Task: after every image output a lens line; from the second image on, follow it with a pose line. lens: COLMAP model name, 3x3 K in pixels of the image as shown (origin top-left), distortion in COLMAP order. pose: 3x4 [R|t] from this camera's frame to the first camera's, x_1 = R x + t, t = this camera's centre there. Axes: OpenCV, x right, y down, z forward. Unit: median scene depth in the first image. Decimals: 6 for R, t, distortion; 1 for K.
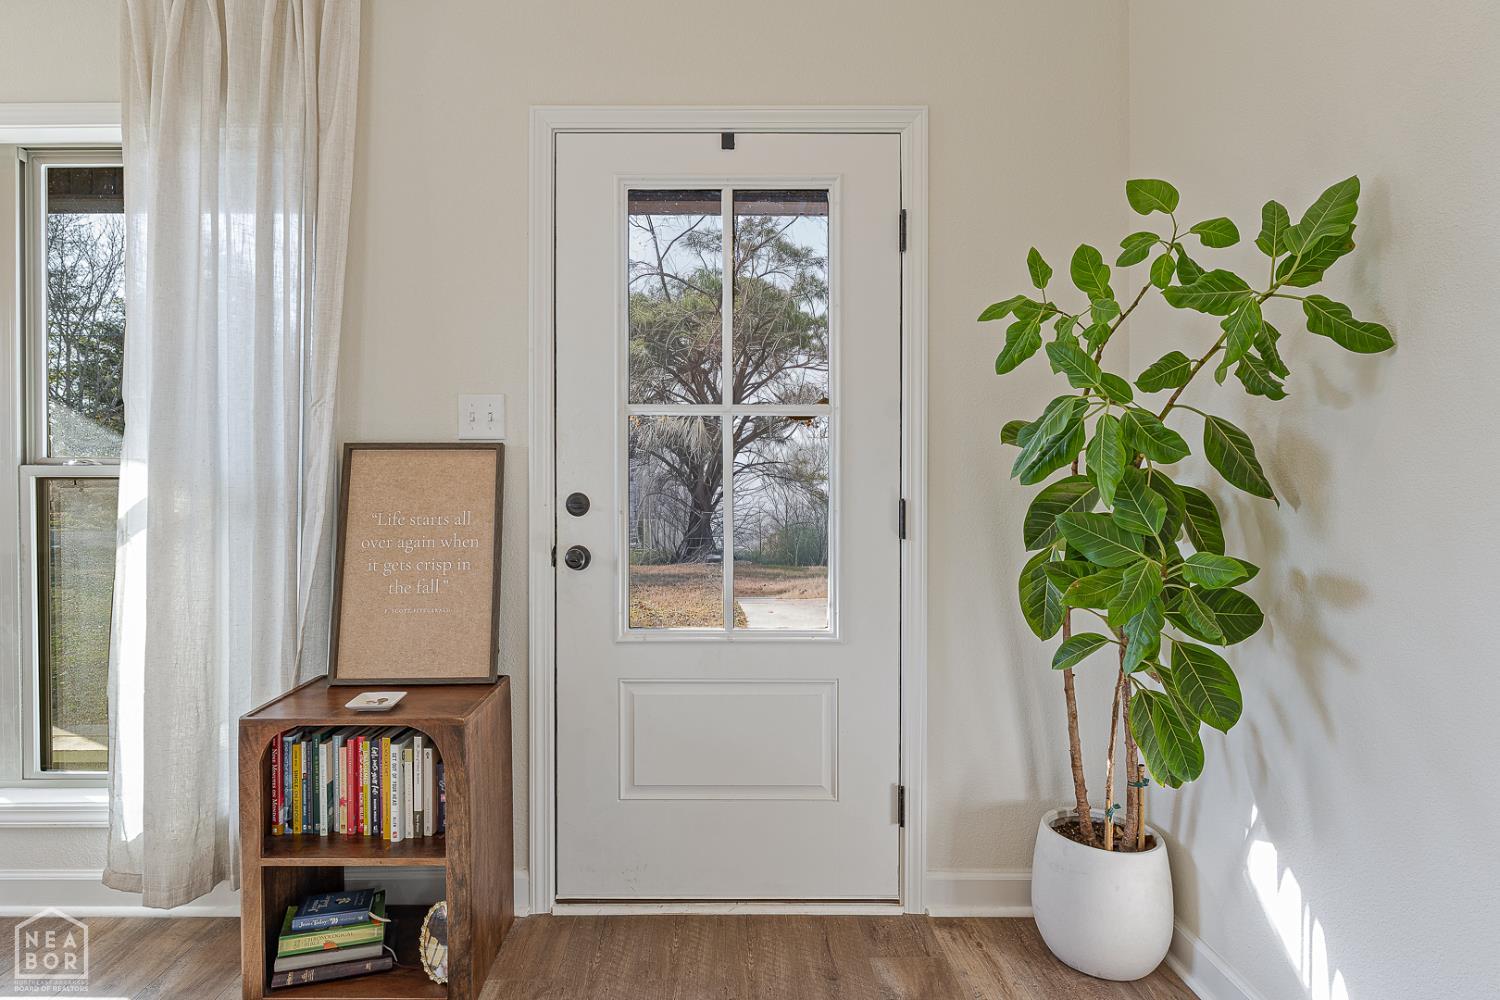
lens RADIAL K [[769.0, 0, 719.6], [0, 769.0, 488.3], [0, 0, 1]] dist [-0.004068, -0.000586]
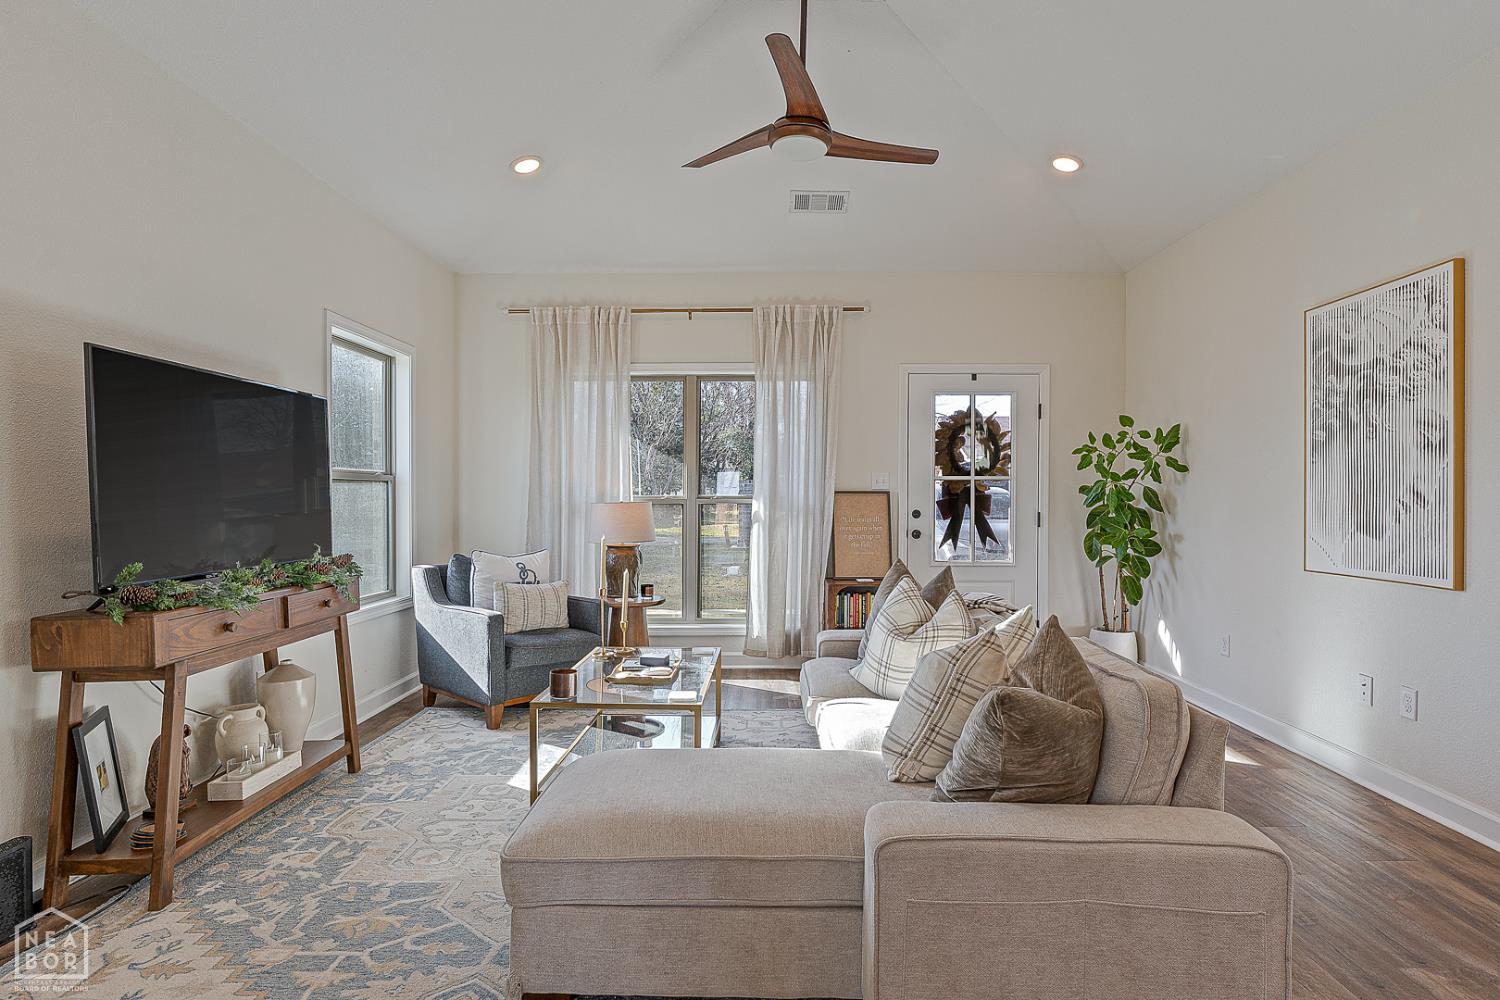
lens RADIAL K [[769.0, 0, 756.1], [0, 769.0, 511.4], [0, 0, 1]] dist [-0.004068, -0.000586]
pose [[0.999980, -0.000260, -0.006365, -0.855561], [0.000349, 0.999902, 0.013998, -0.030480], [0.006360, -0.014000, 0.999882, -1.965501]]
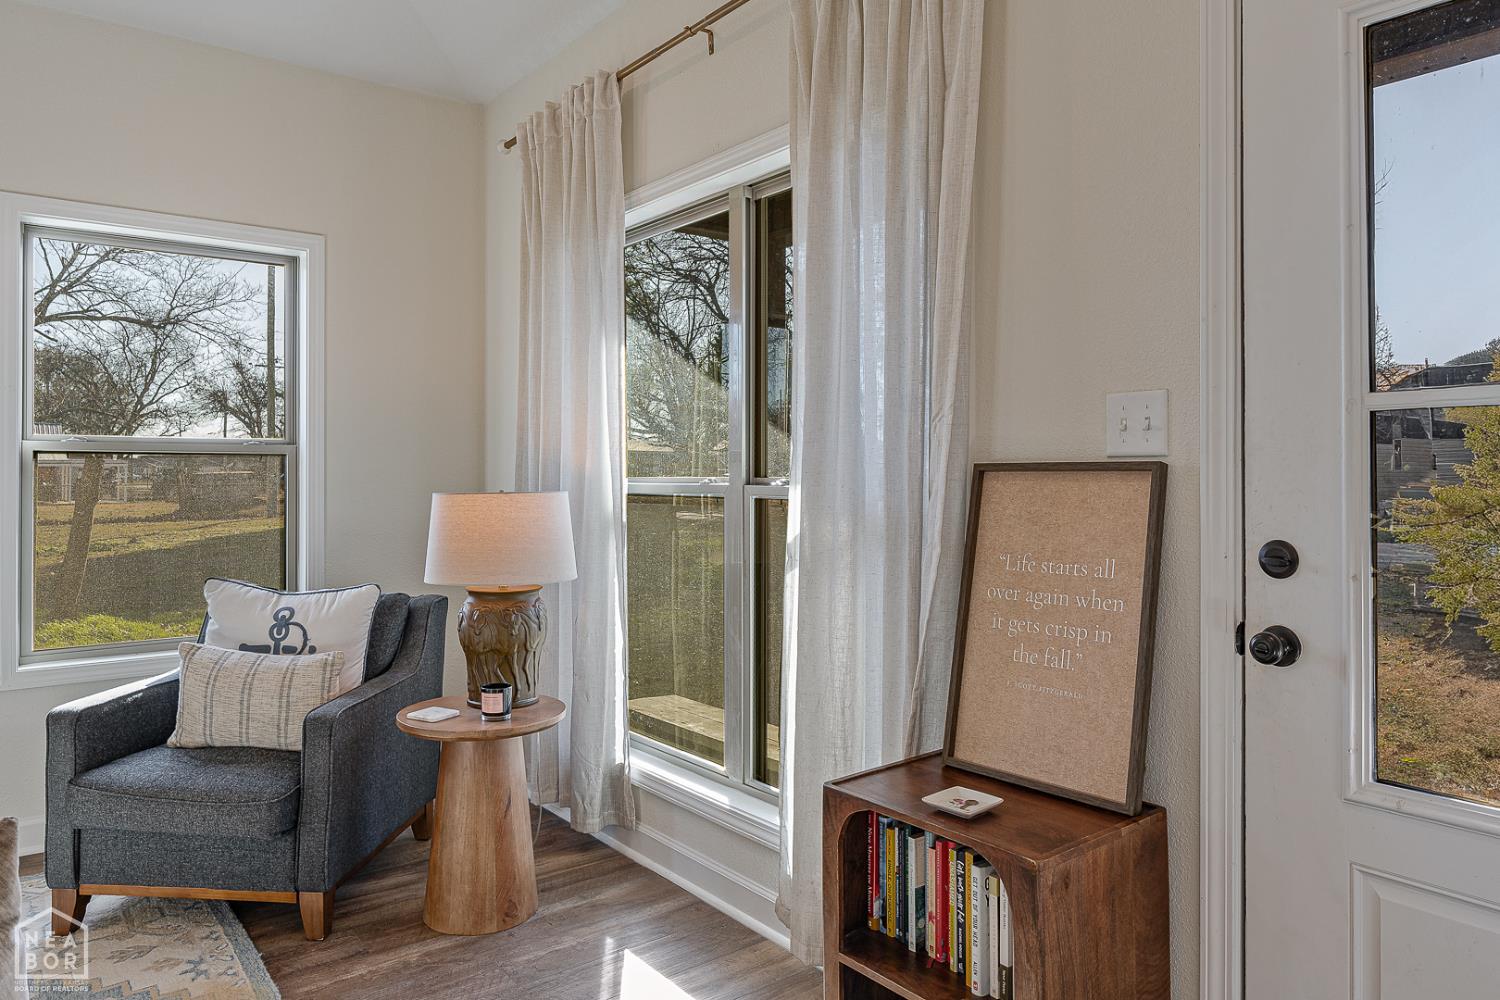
lens RADIAL K [[978.1, 0, 772.1], [0, 978.1, 469.9], [0, 0, 1]] dist [0.005365, -0.001488]
pose [[0.633268, -0.003842, -0.773923, 0.199414], [-0.005788, 0.999936, -0.009700, -0.048864], [0.773911, 0.010622, 0.633206, 0.217751]]
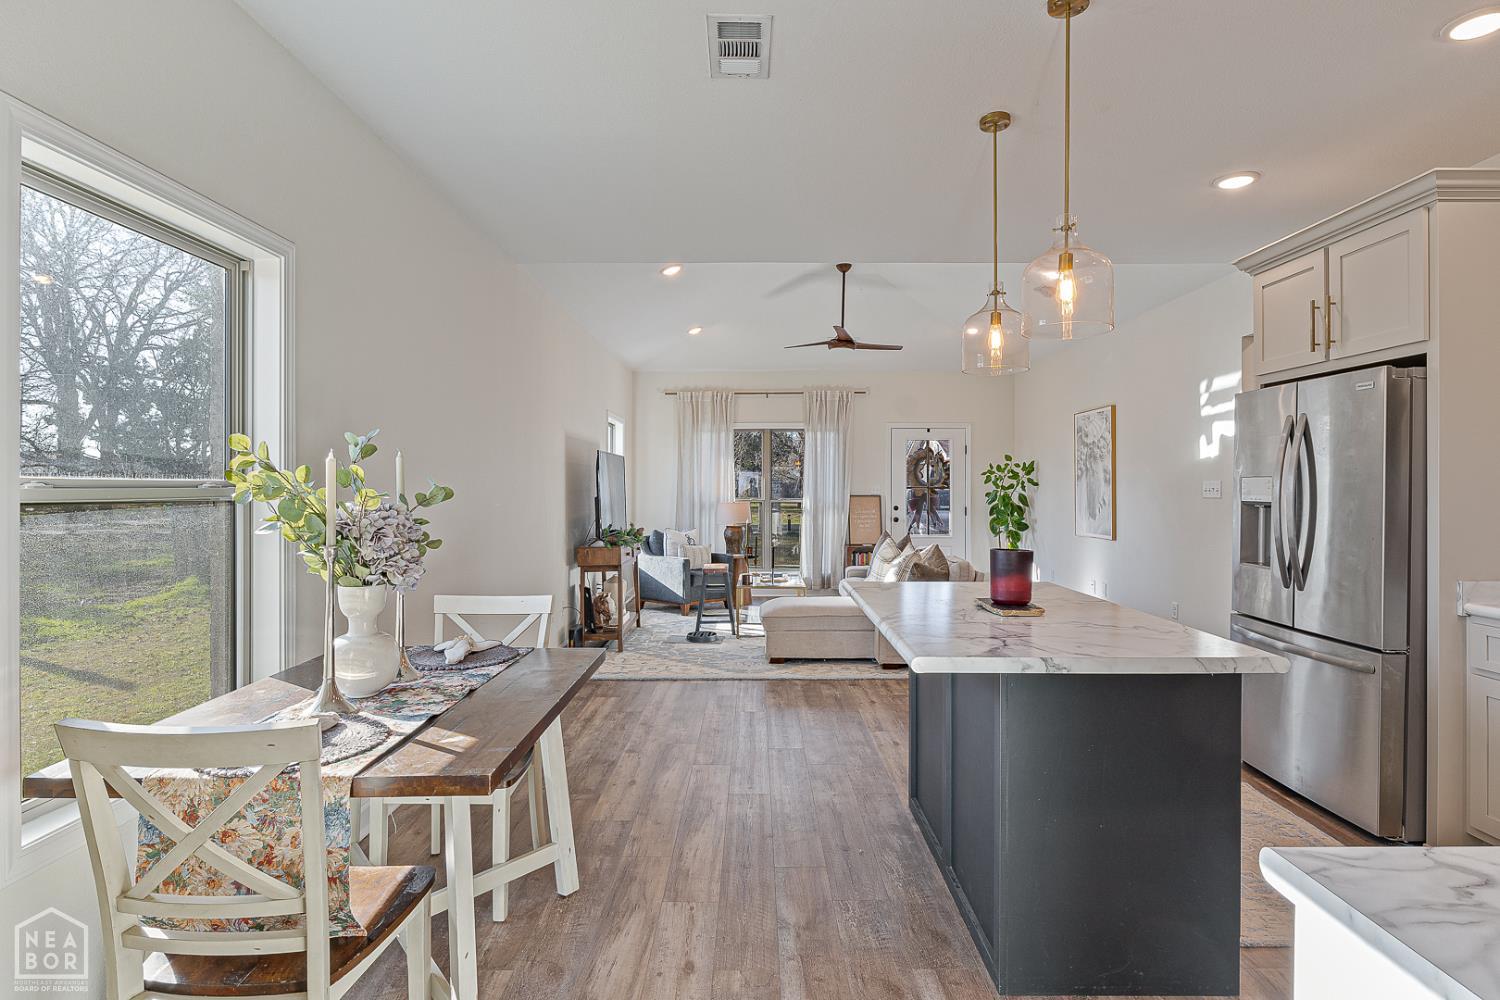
lens RADIAL K [[747.0, 0, 757.9], [0, 747.0, 493.9], [0, 0, 1]] dist [-0.030938, -0.000316]
pose [[0.999987, -0.001880, 0.004687, -1.233563], [0.001868, 0.999995, 0.002726, -0.094082], [-0.004692, -0.002717, 0.999985, -4.153496]]
